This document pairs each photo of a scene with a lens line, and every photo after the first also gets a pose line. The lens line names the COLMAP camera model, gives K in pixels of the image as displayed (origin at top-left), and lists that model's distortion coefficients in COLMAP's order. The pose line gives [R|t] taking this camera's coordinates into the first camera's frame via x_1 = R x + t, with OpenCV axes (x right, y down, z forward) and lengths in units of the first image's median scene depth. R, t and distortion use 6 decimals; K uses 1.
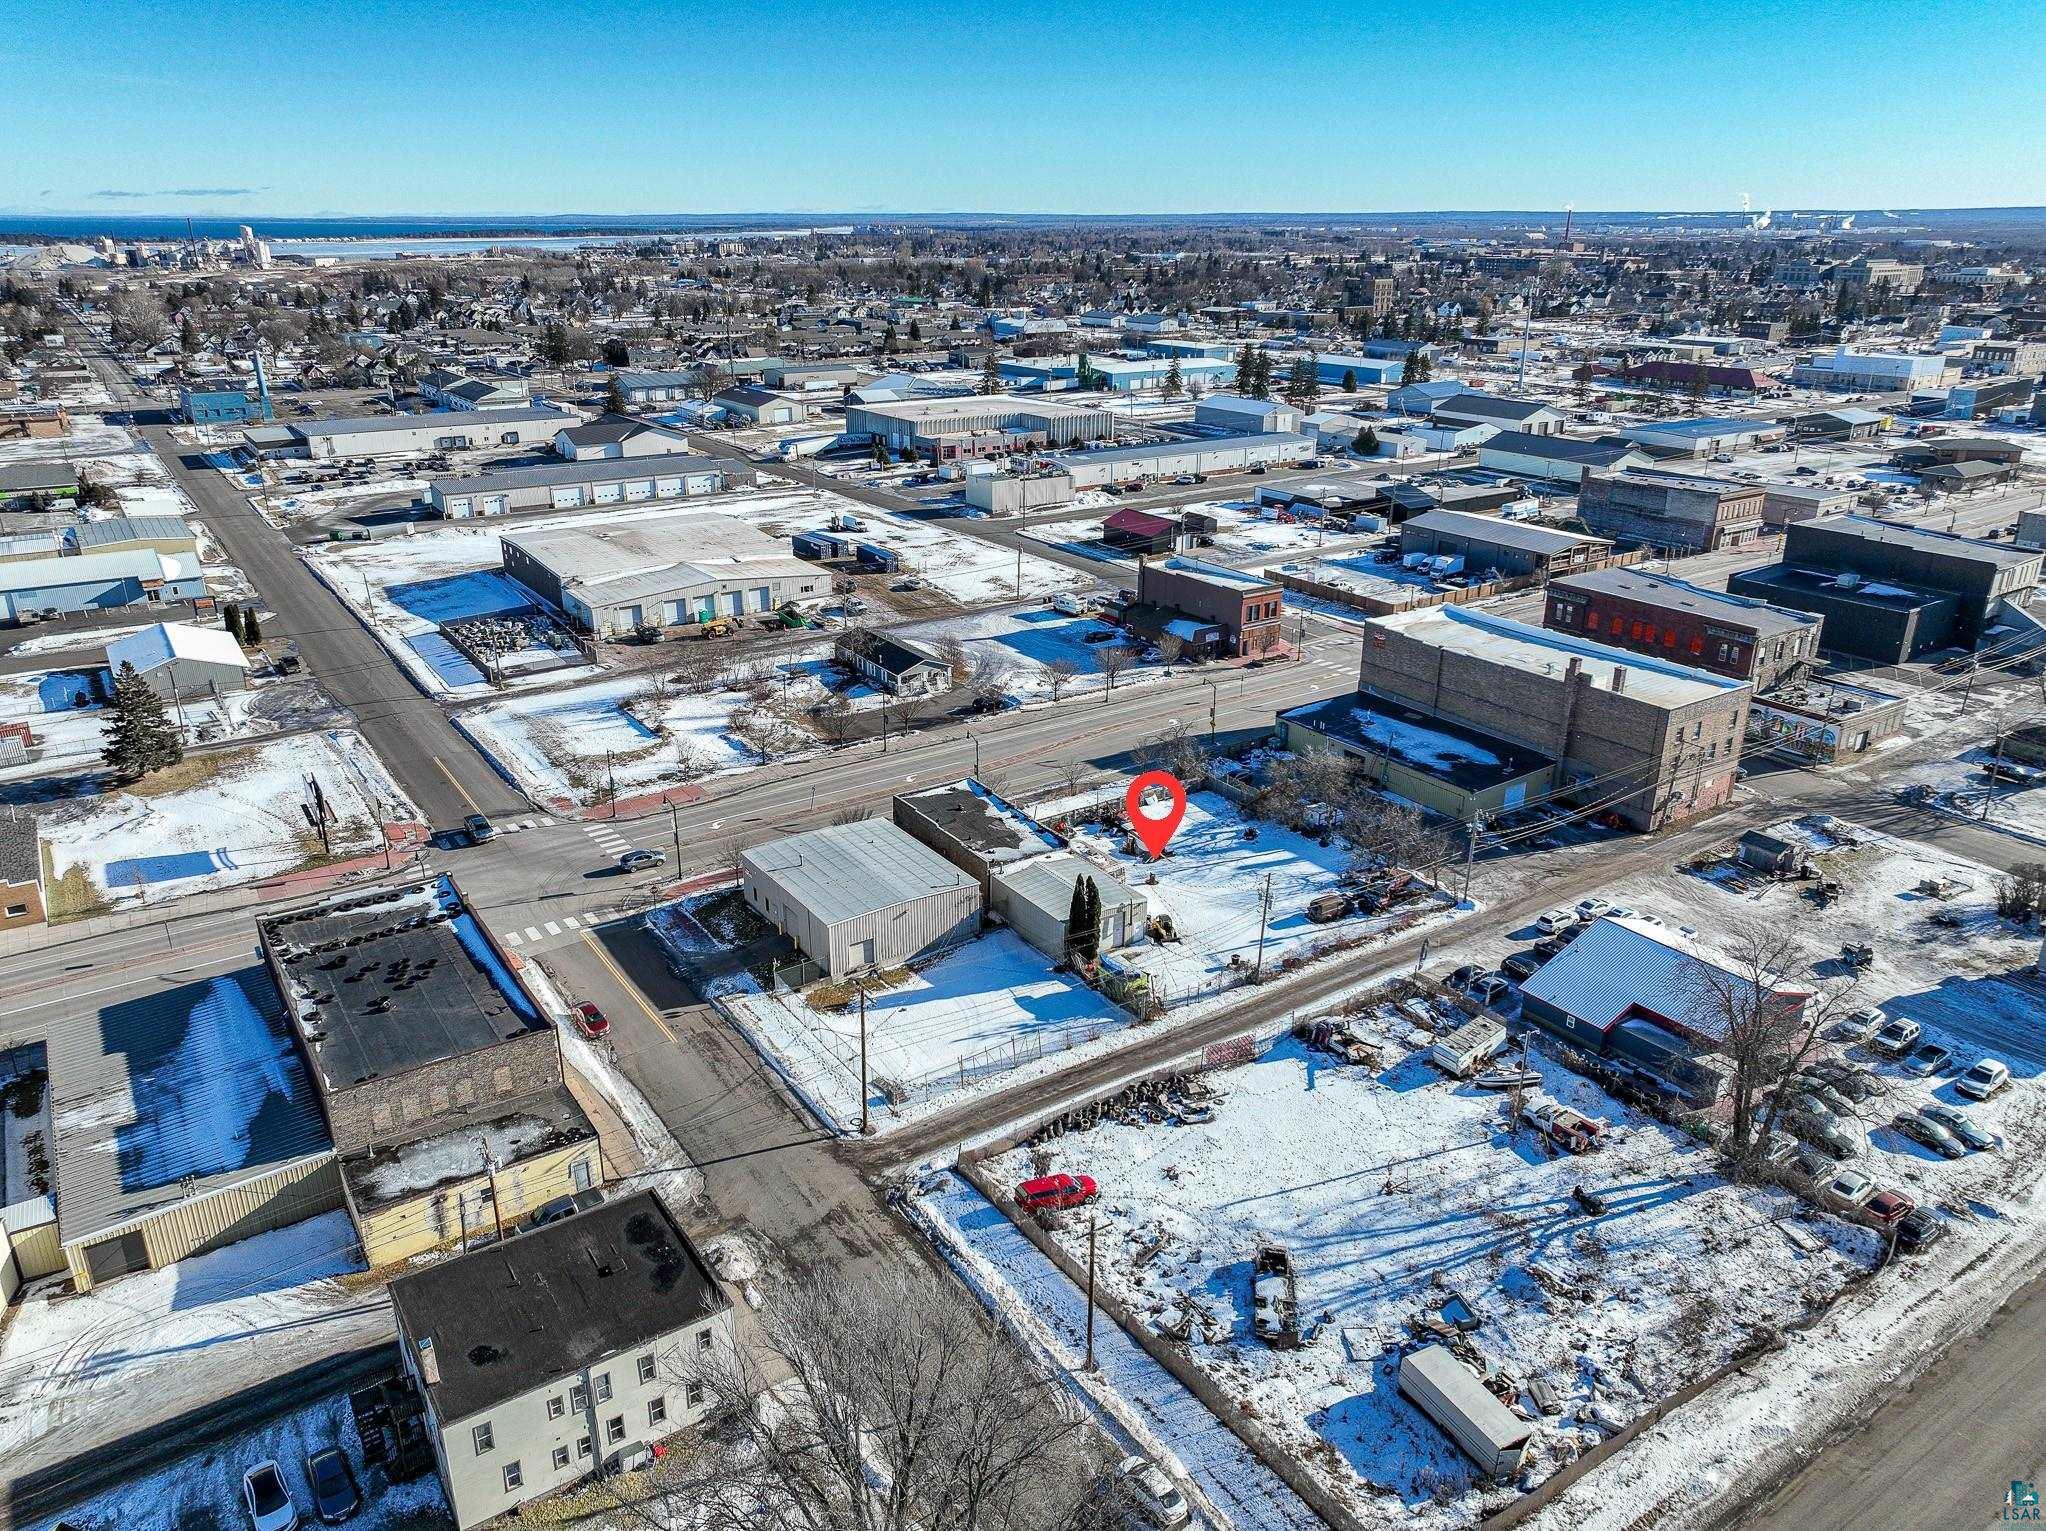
lens RADIAL K [[1434.5, 0, 1023.0], [0, 1434.5, 765.5], [0, 0, 1]] dist [0.012029, 0.000973]
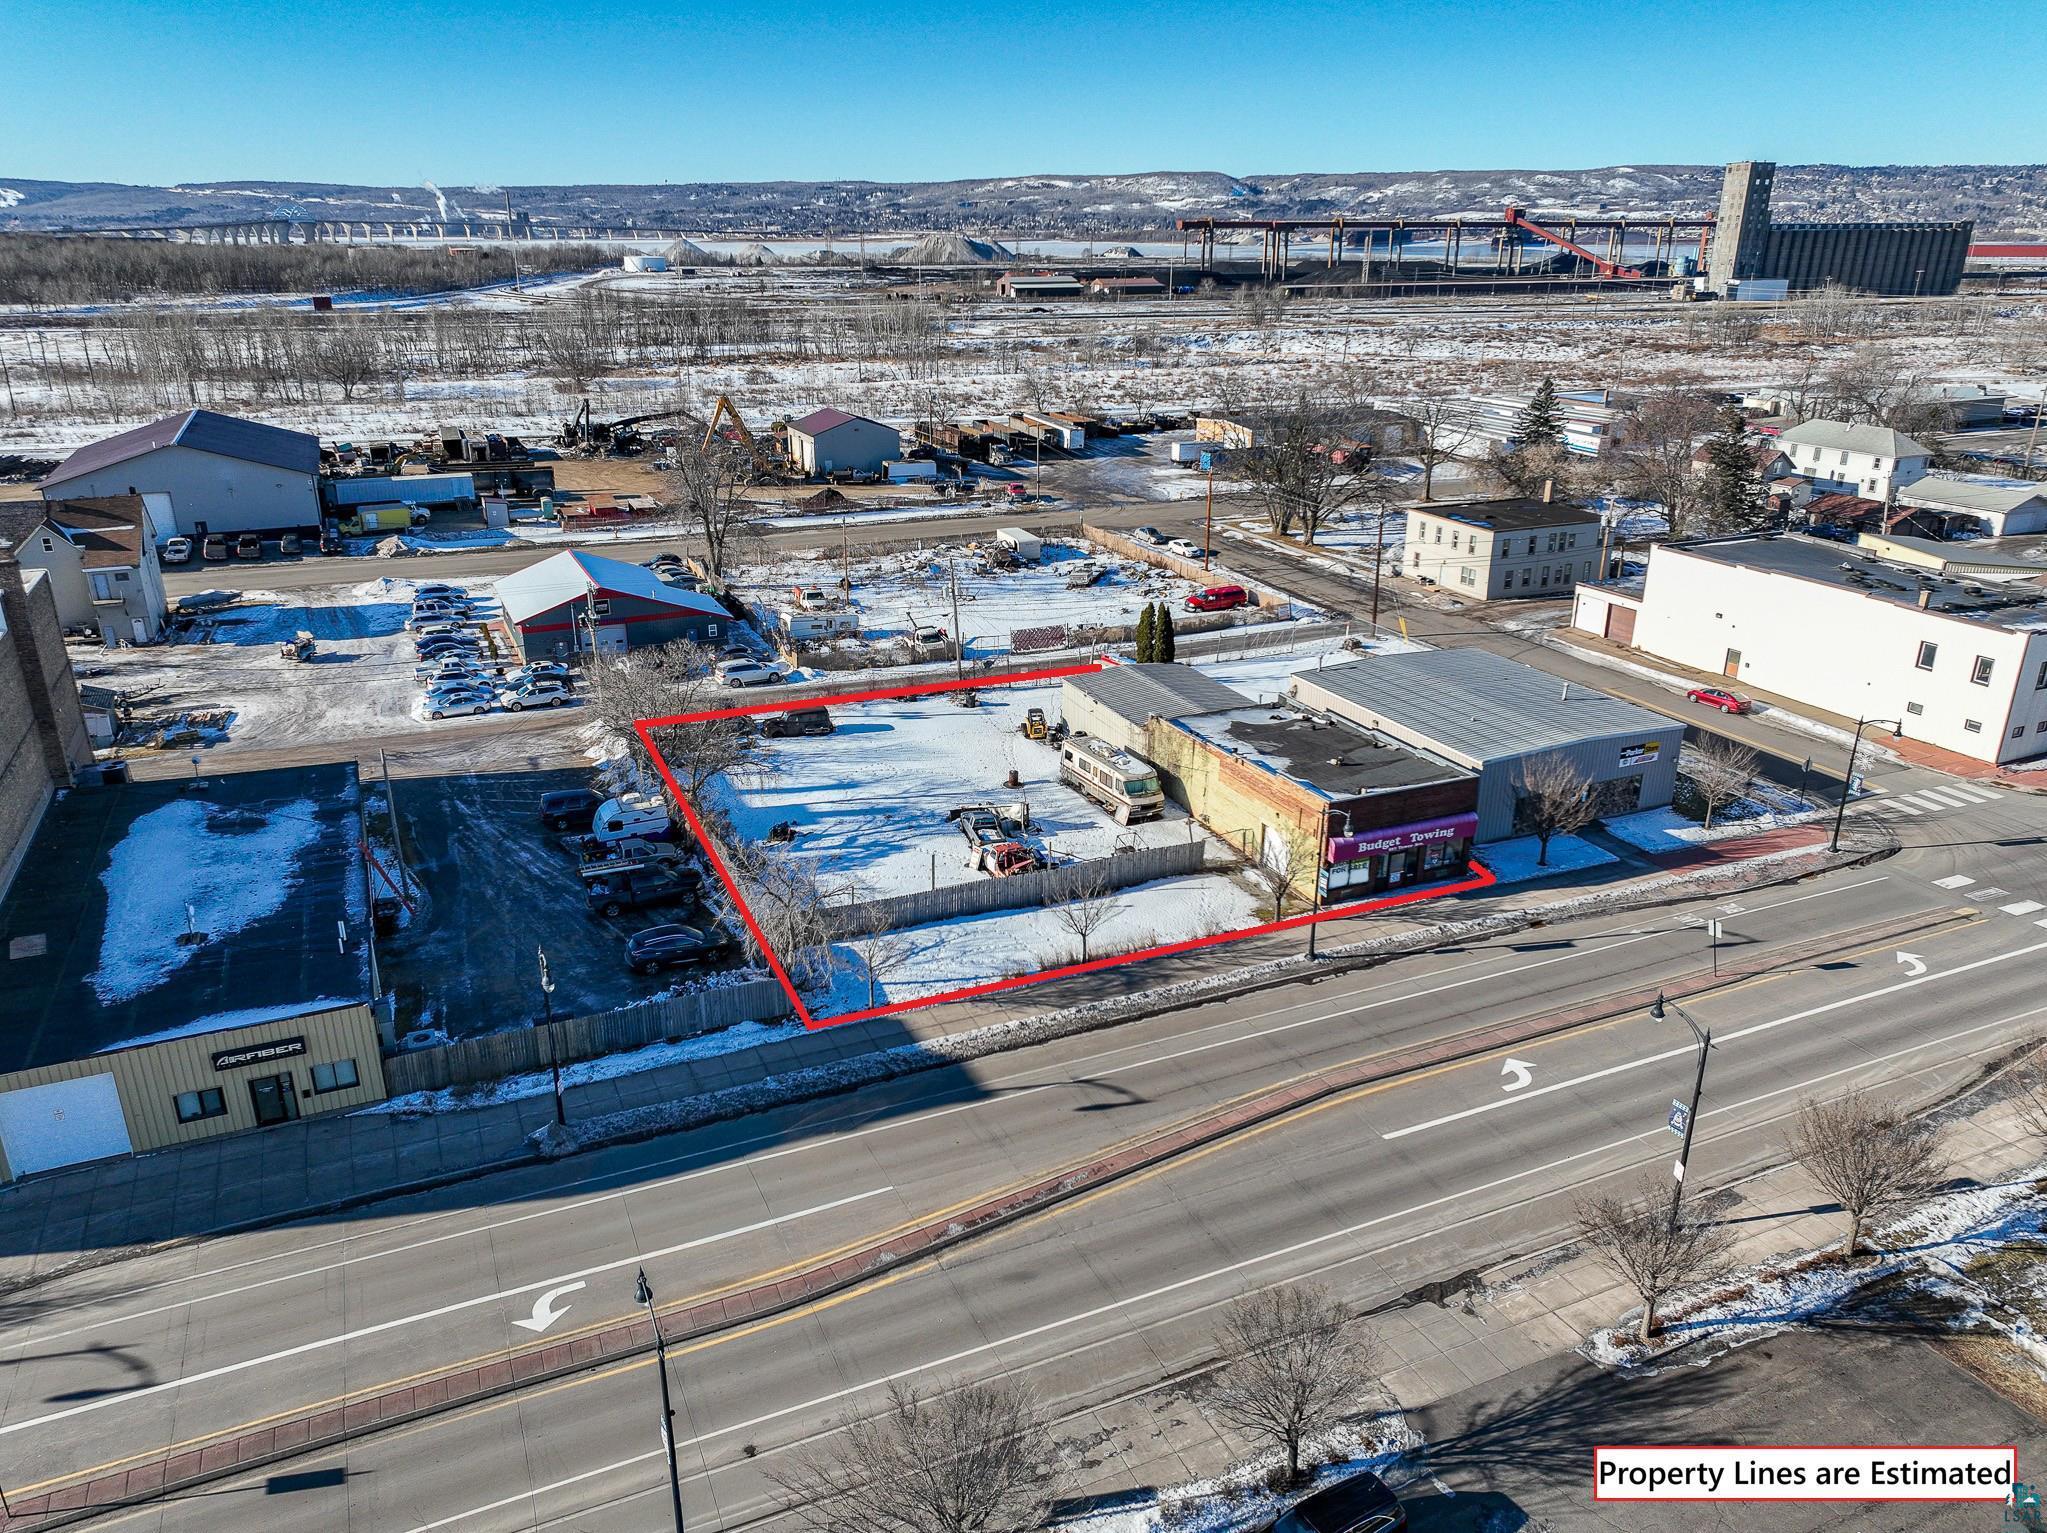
lens RADIAL K [[1434.3, 0, 1019.3], [0, 1434.3, 768.2], [0, 0, 1]] dist [0.000291, 0.016950]
pose [[-0.985866, -0.063327, 0.155103, -0.008366], [0.055678, 0.749338, 0.659843, -0.302463], [-0.158011, 0.659152, -0.735221, 1.299296]]
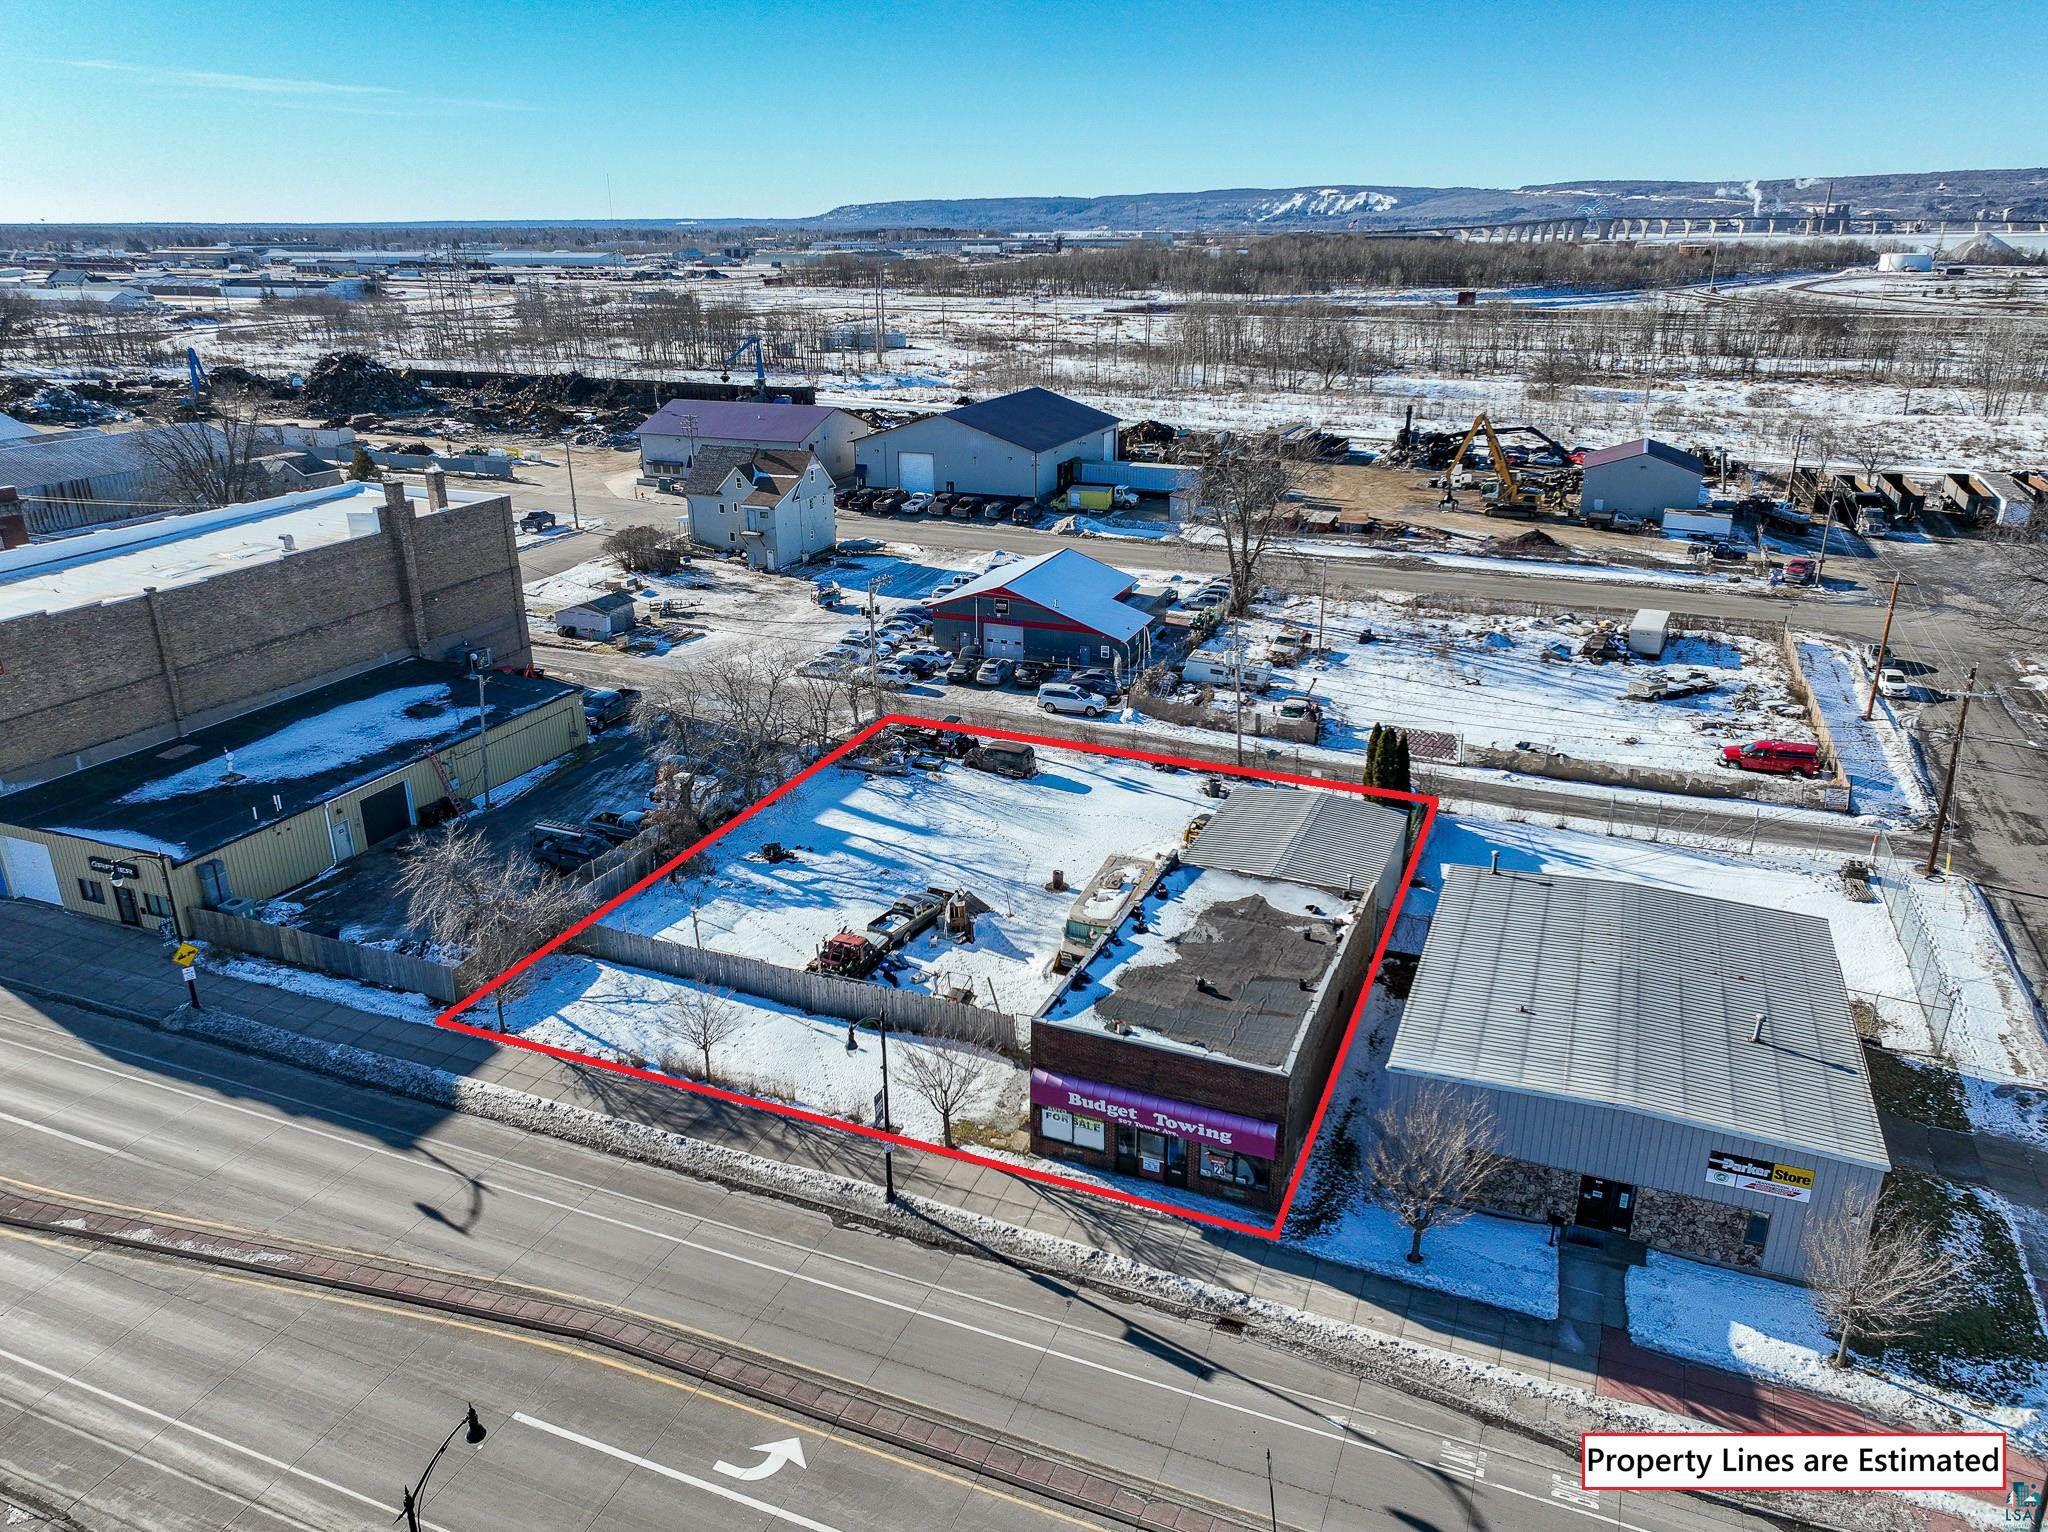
lens RADIAL K [[1434.6, 0, 1019.6], [0, 1434.6, 764.1], [0, 0, 1]] dist [0.003212, 0.008985]
pose [[-0.552698, -0.292668, 0.780302, -0.271764], [0.301392, 0.802738, 0.514562, -0.208436], [-0.776974, 0.519574, -0.355464, 1.048710]]
